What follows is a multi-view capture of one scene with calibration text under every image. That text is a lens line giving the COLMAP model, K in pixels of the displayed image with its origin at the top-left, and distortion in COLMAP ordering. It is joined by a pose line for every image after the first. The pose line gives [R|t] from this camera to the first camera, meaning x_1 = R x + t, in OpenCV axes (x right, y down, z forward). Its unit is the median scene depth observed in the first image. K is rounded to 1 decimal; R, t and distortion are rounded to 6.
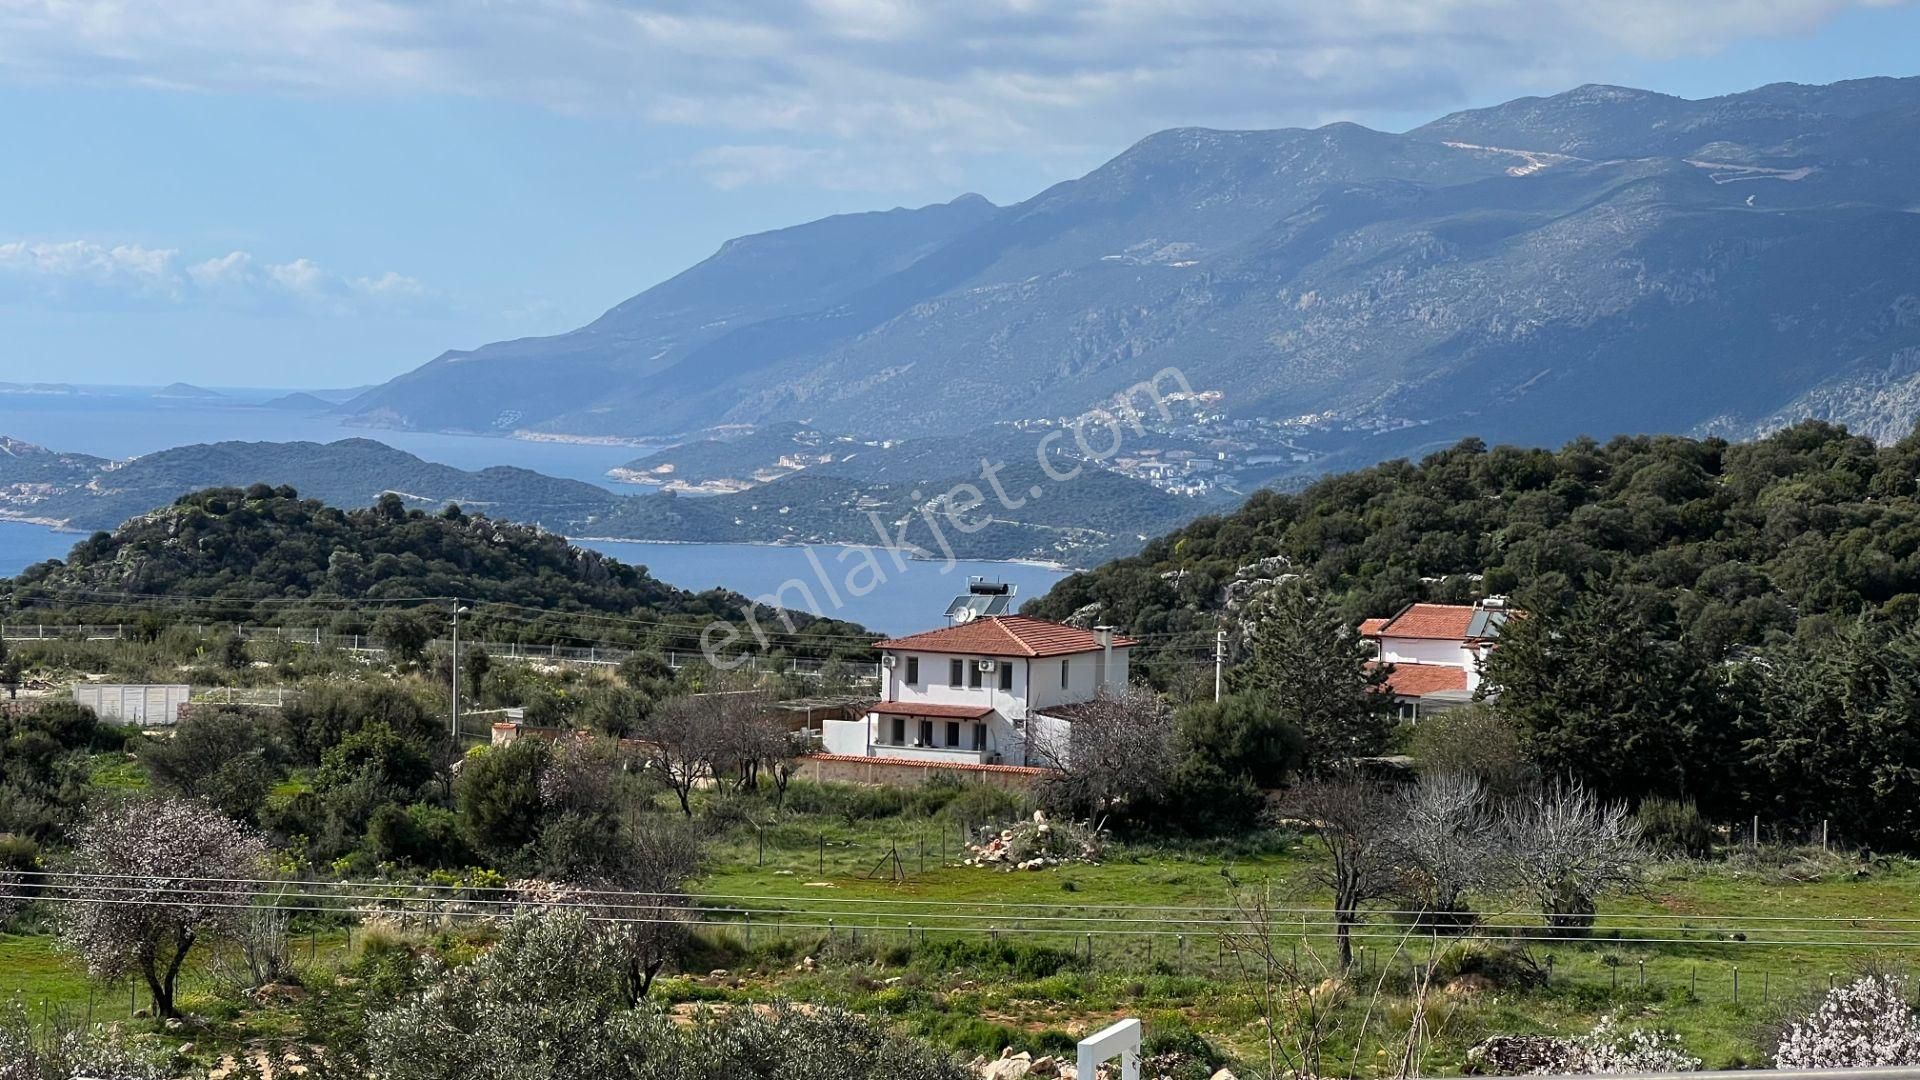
lens RADIAL K [[4268.9, 0, 955.0], [0, 4268.9, 569.8], [0, 0, 1]] dist [0.227774, 0.000000]
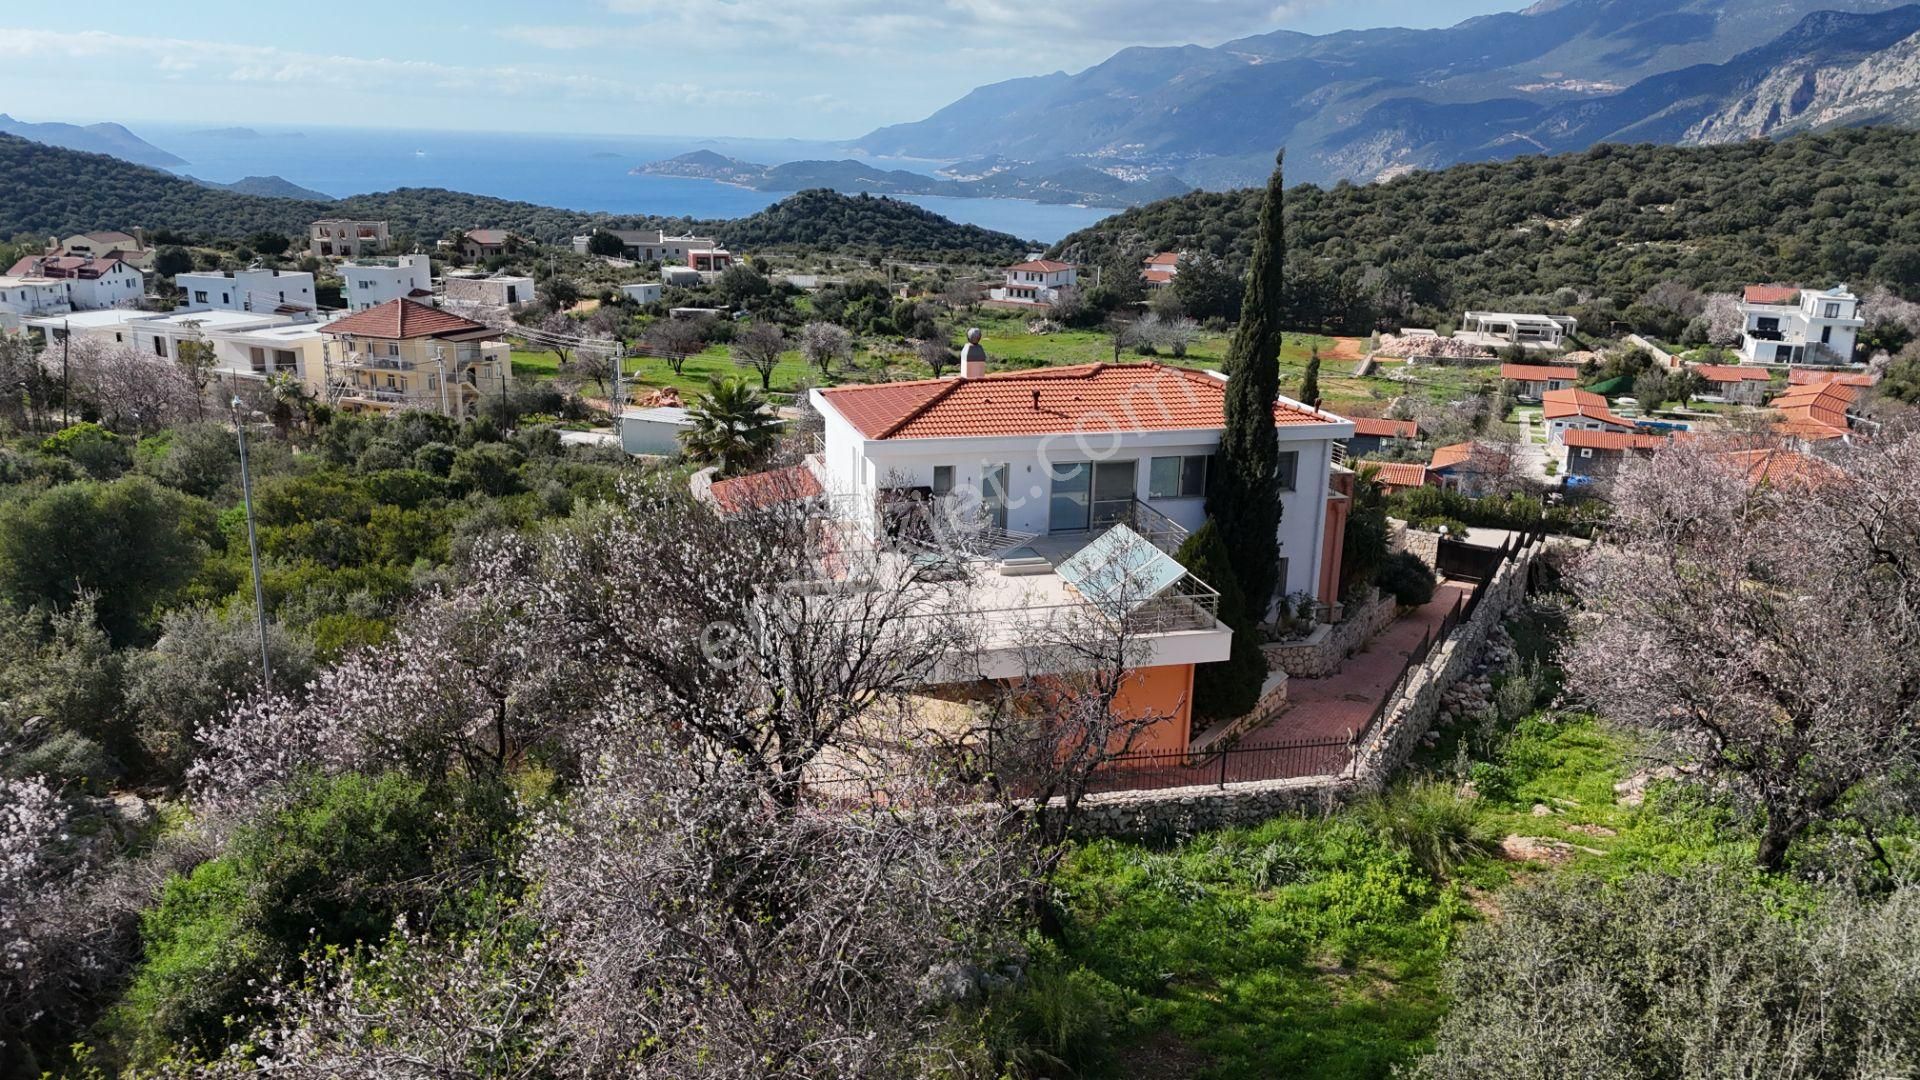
lens RADIAL K [[1410.7, 0, 961.0], [0, 1410.7, 554.4], [0, 0, 1]] dist [0.072684, -0.070290]
pose [[0.998020, 0.022821, -0.058613, 0.022525], [-0.008088, 0.970688, 0.240208, -0.039984], [0.062377, -0.239258, 0.968950, -0.251319]]
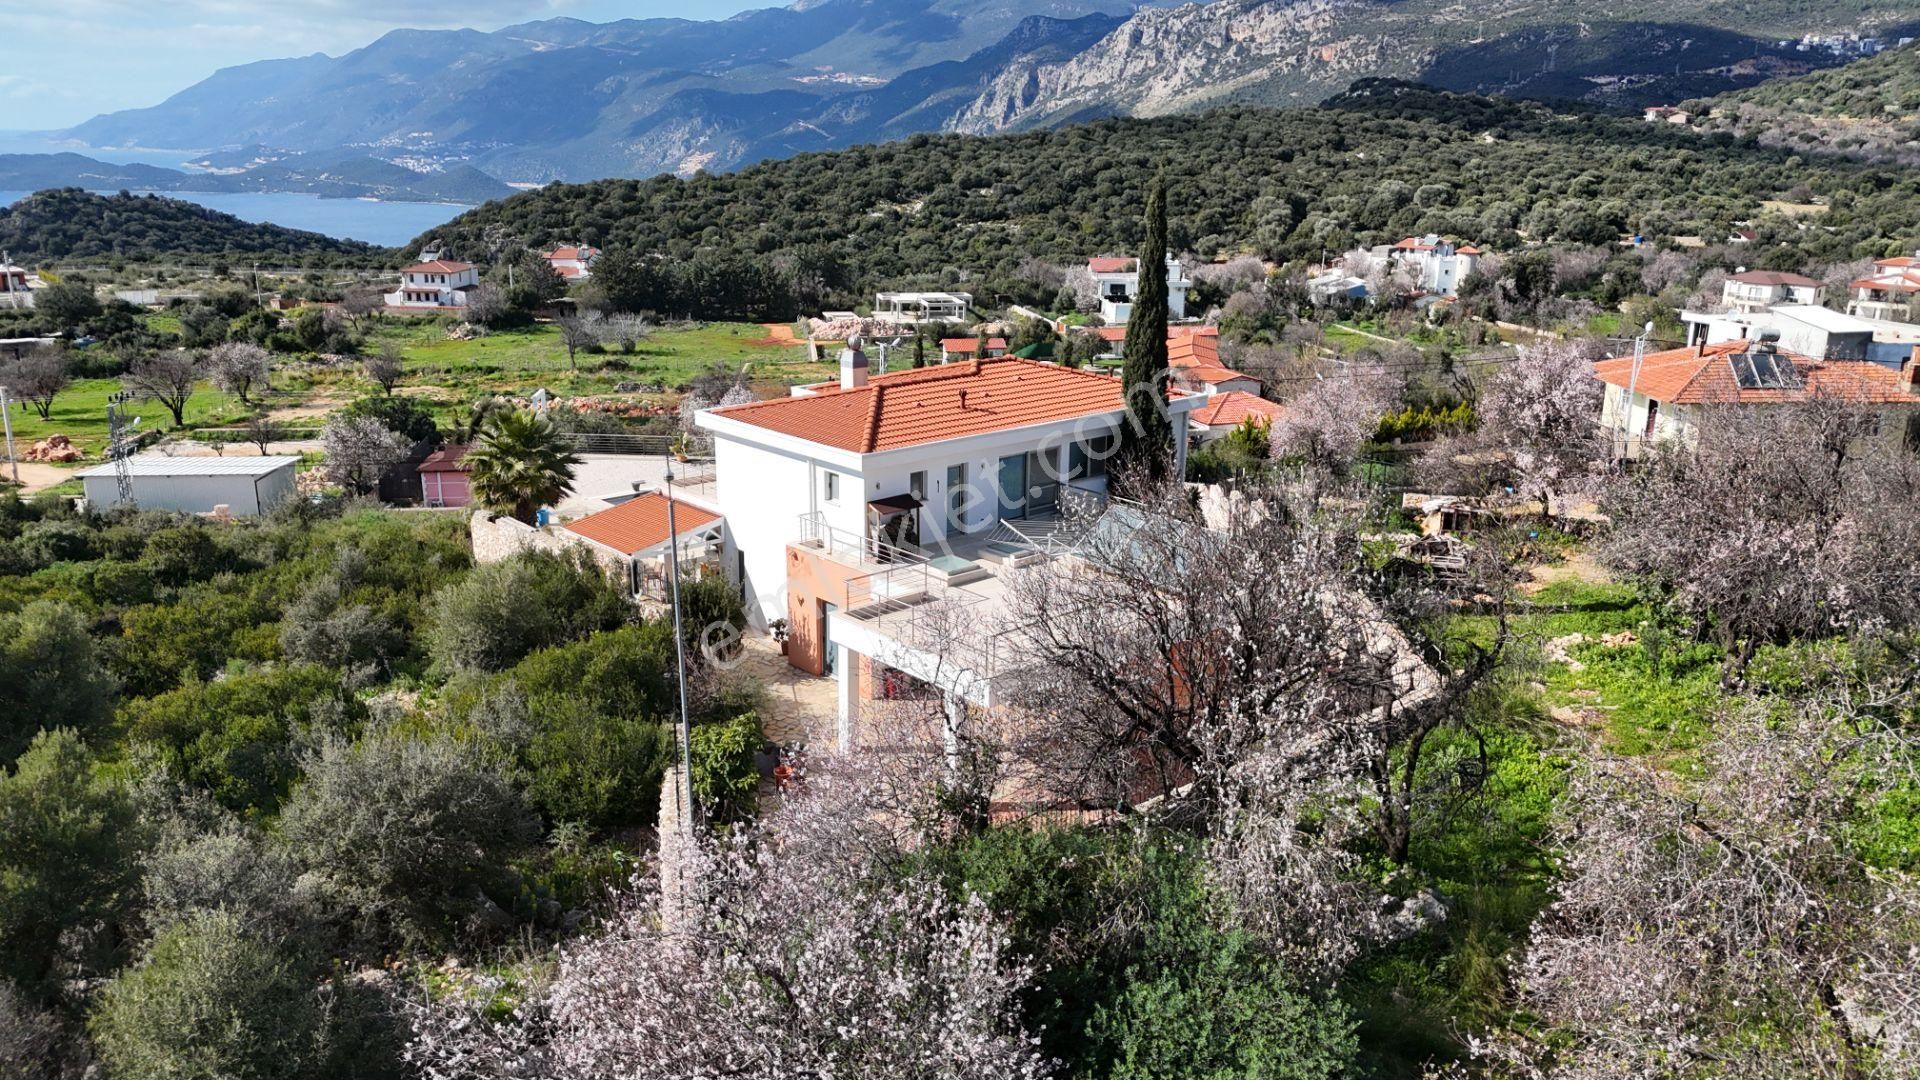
lens RADIAL K [[1410.7, 0, 966.8], [0, 1410.7, 555.7], [0, 0, 1]] dist [0.072684, -0.070290]
pose [[0.917298, -0.118871, 0.380045, -0.071581], [0.021315, 0.967693, 0.251230, -0.043388], [-0.397631, -0.222352, 0.890196, -0.239002]]
